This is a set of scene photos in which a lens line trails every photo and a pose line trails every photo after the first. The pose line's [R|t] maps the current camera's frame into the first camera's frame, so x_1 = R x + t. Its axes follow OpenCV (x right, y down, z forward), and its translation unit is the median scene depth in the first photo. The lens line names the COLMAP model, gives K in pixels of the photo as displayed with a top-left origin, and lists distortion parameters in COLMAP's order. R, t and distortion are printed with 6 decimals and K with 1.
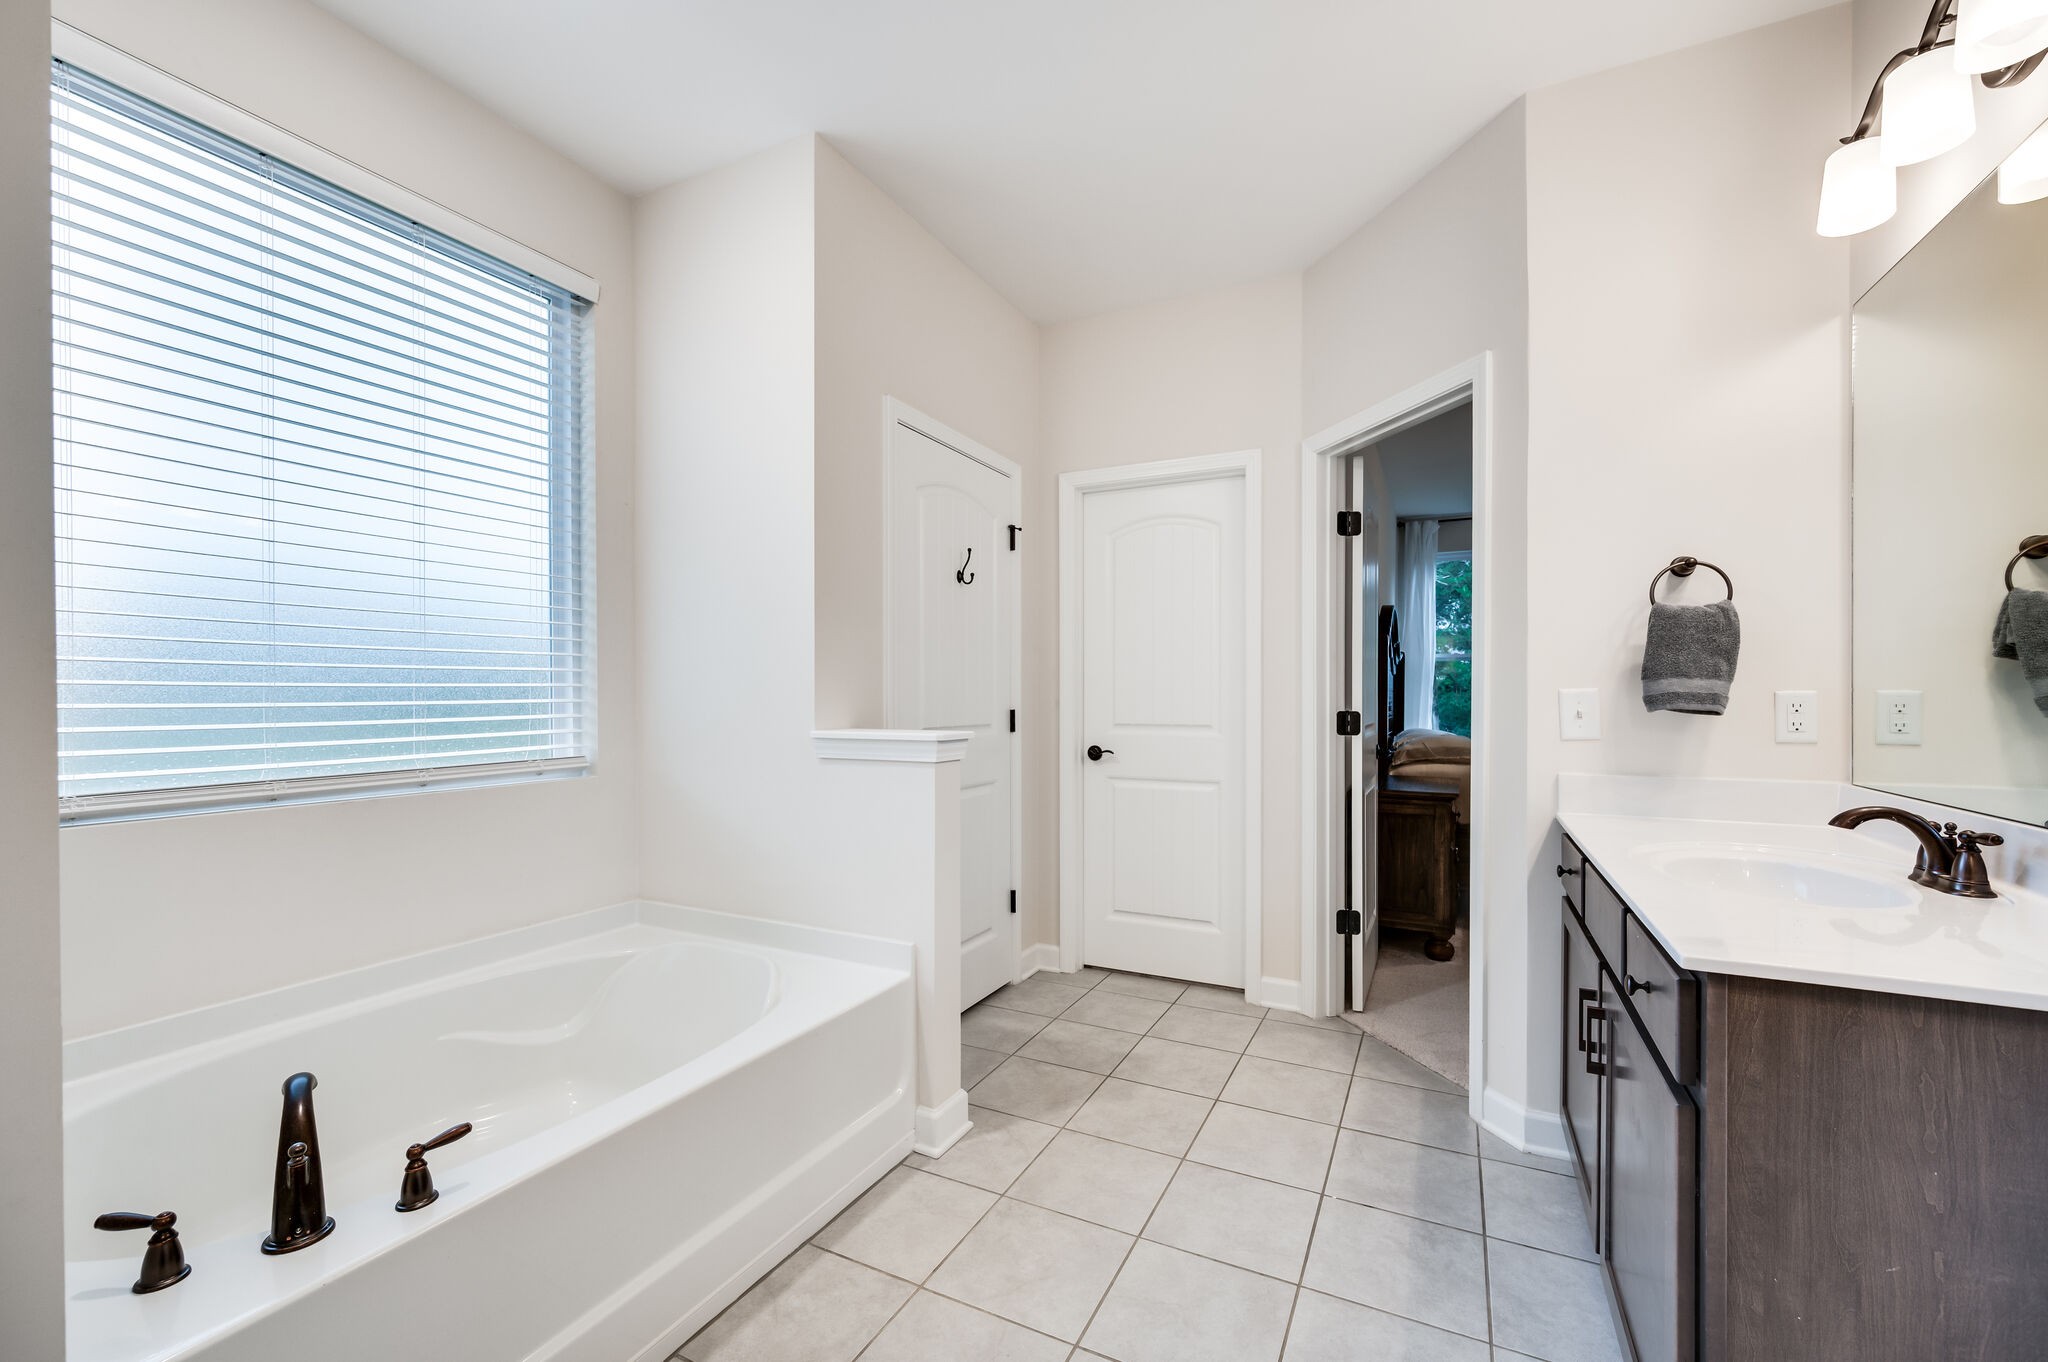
lens RADIAL K [[848.7, 0, 1015.3], [0, 848.7, 704.5], [0, 0, 1]] dist [0.002100, -0.000743]
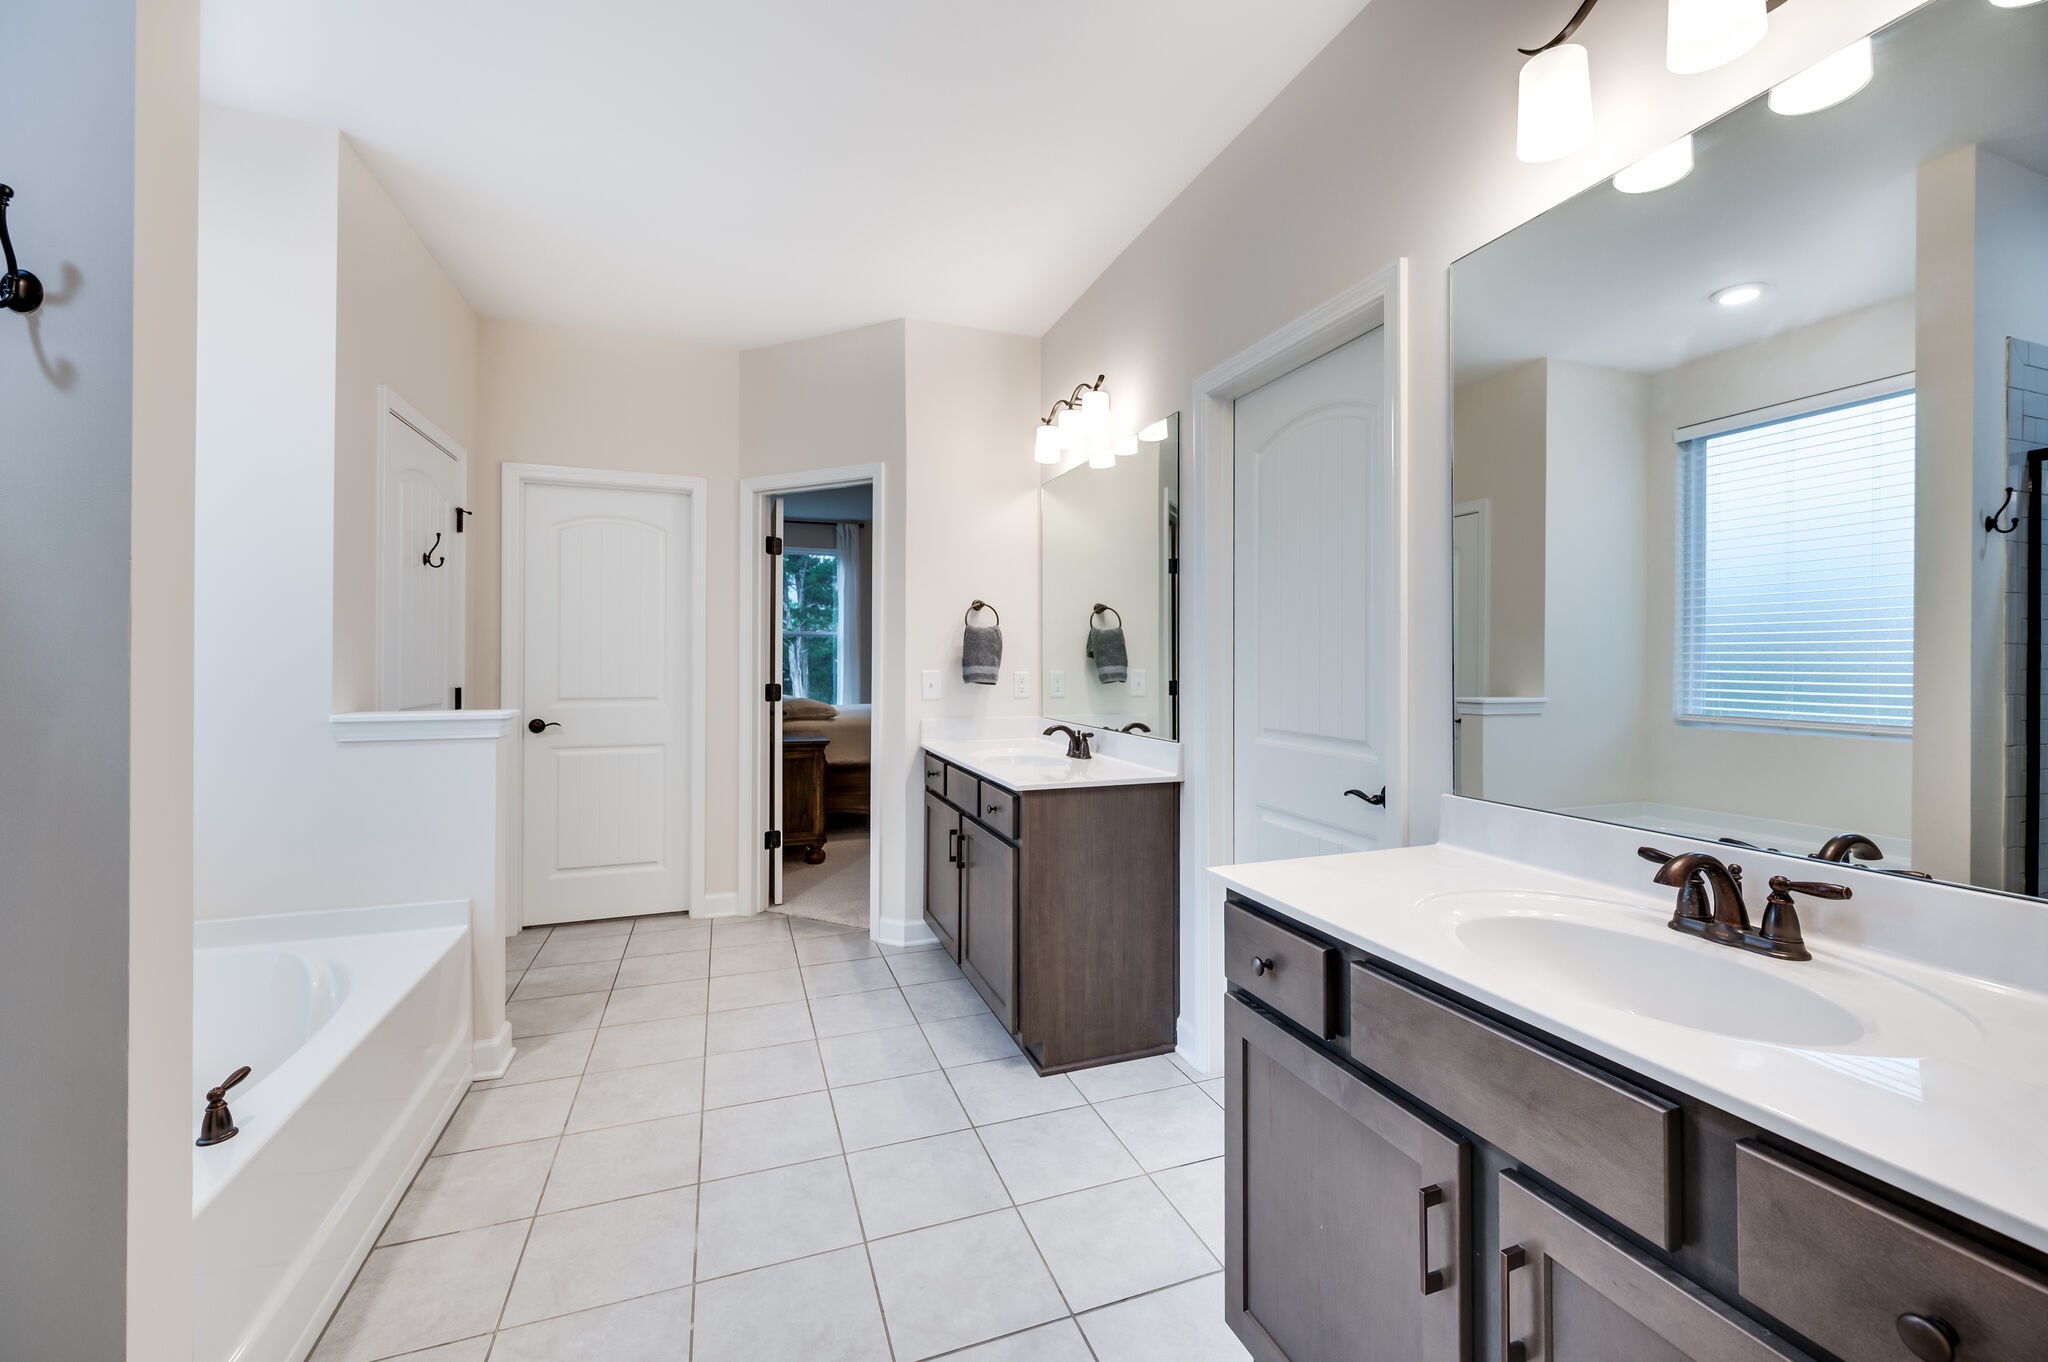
lens RADIAL K [[848.7, 0, 1029.5], [0, 848.7, 666.1], [0, 0, 1]] dist [0.002100, -0.000743]
pose [[0.690836, -0.004791, 0.722996, -0.425320], [0.006506, 0.999979, 0.000409, -0.024970], [-0.722982, 0.004421, 0.690852, -0.325452]]
